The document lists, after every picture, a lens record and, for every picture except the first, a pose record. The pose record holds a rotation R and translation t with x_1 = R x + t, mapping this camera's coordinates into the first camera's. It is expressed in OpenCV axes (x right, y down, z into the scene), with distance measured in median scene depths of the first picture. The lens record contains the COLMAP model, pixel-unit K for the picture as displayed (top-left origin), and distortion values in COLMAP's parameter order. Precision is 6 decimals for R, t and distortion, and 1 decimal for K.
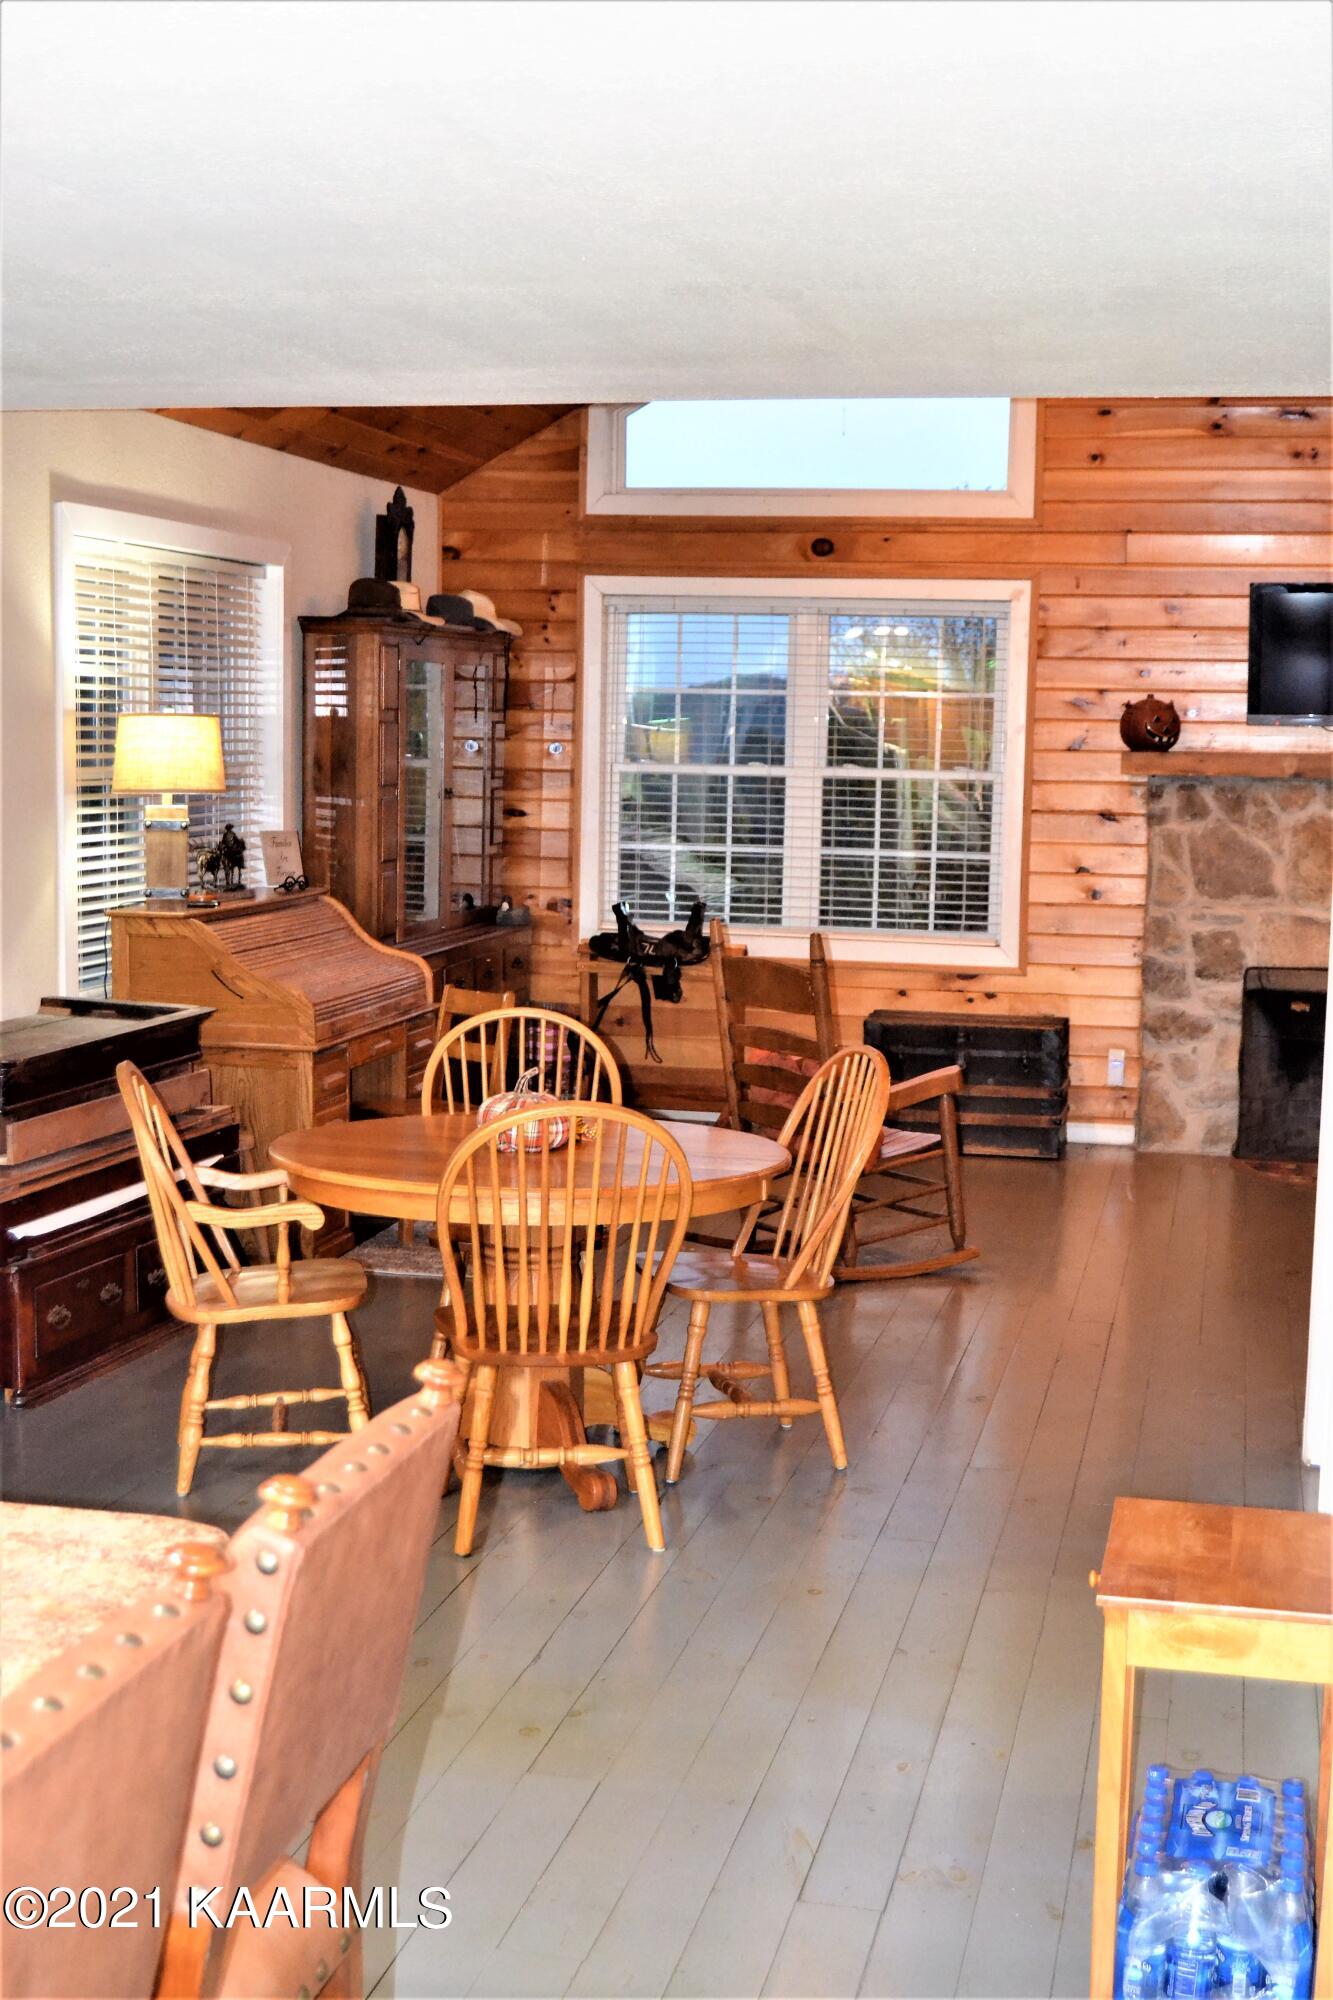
lens RADIAL K [[2558.9, 0, 666.5], [0, 2558.9, 1000.0], [0, 0, 1]] dist [-0.031393, -0.010416]
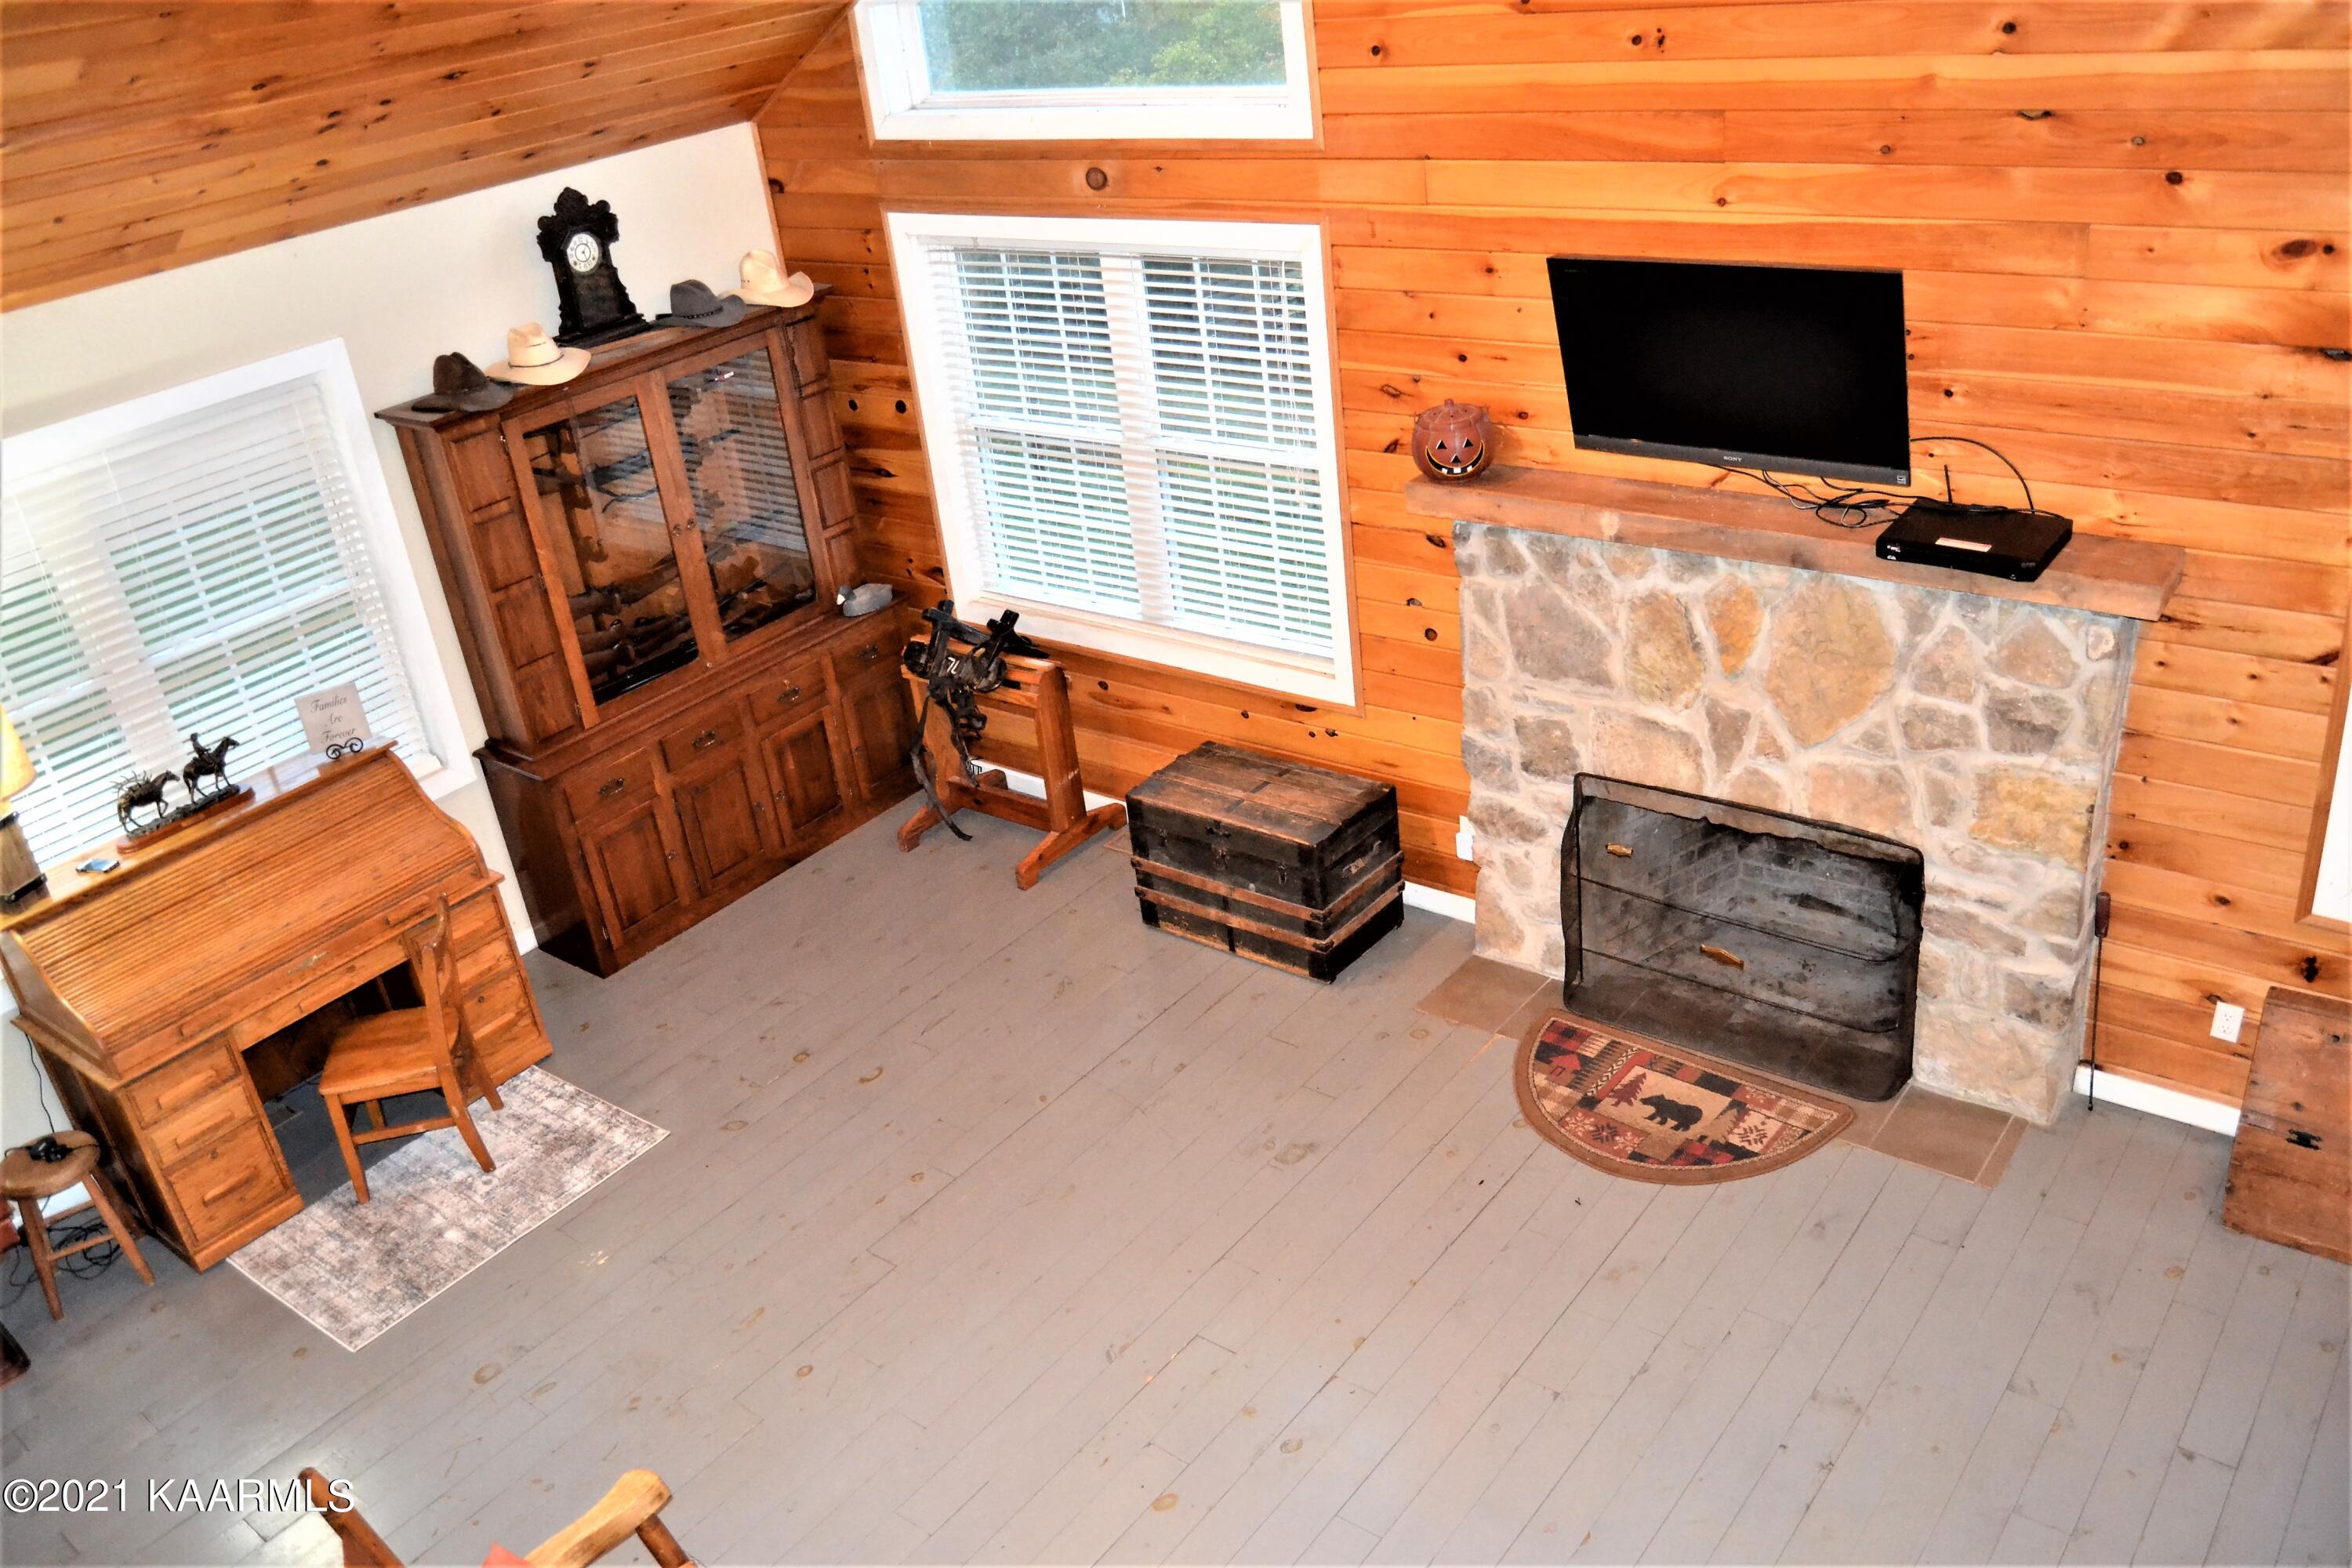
lens RADIAL K [[1860.5, 0, 1171.2], [0, 1860.5, 781.5], [0, 0, 1]] dist [-0.098861, 0.043706]
pose [[0.891558, 0.089470, -0.443981, 0.359763], [0.083207, 0.931251, 0.354751, -0.210432], [0.445197, -0.353224, 0.822820, 0.499780]]
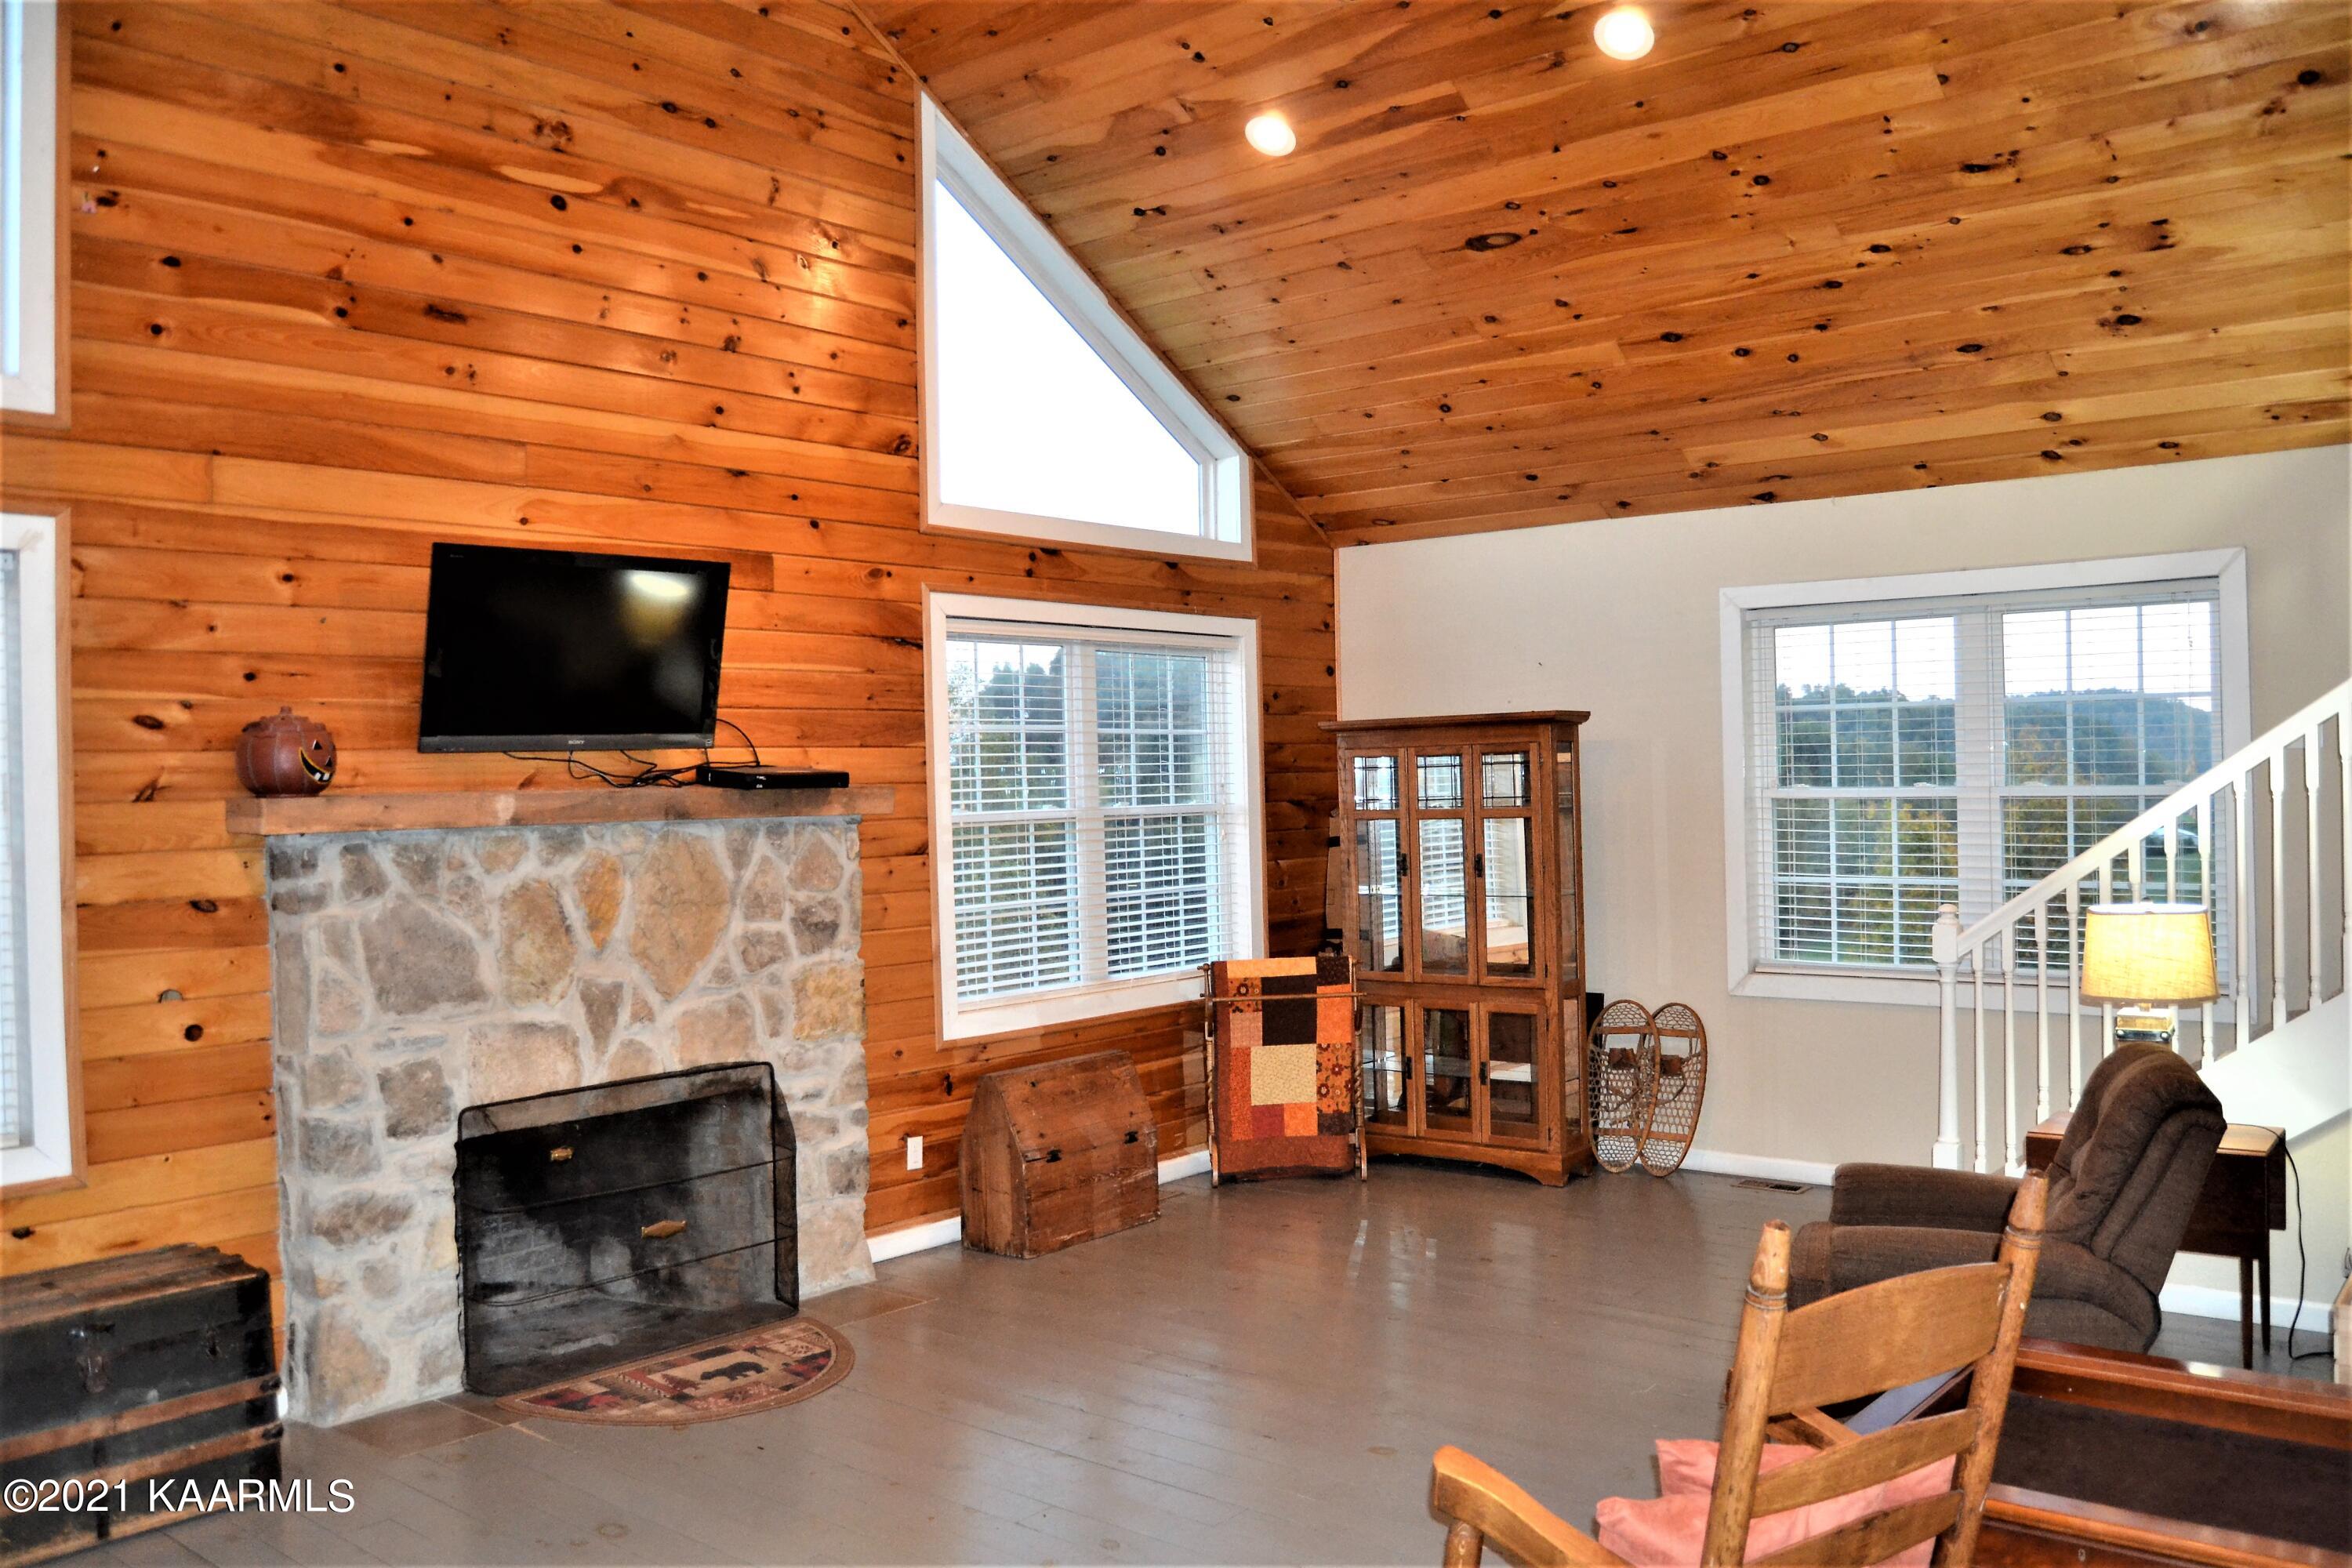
lens RADIAL K [[1860.5, 0, 1171.2], [0, 1860.5, 781.5], [0, 0, 1]] dist [-0.098861, 0.043706]
pose [[0.463984, -0.029169, 0.885363, -0.109728], [0.121655, 0.992086, -0.031069, -0.060398], [-0.877450, 0.122125, 0.463861, 0.598584]]
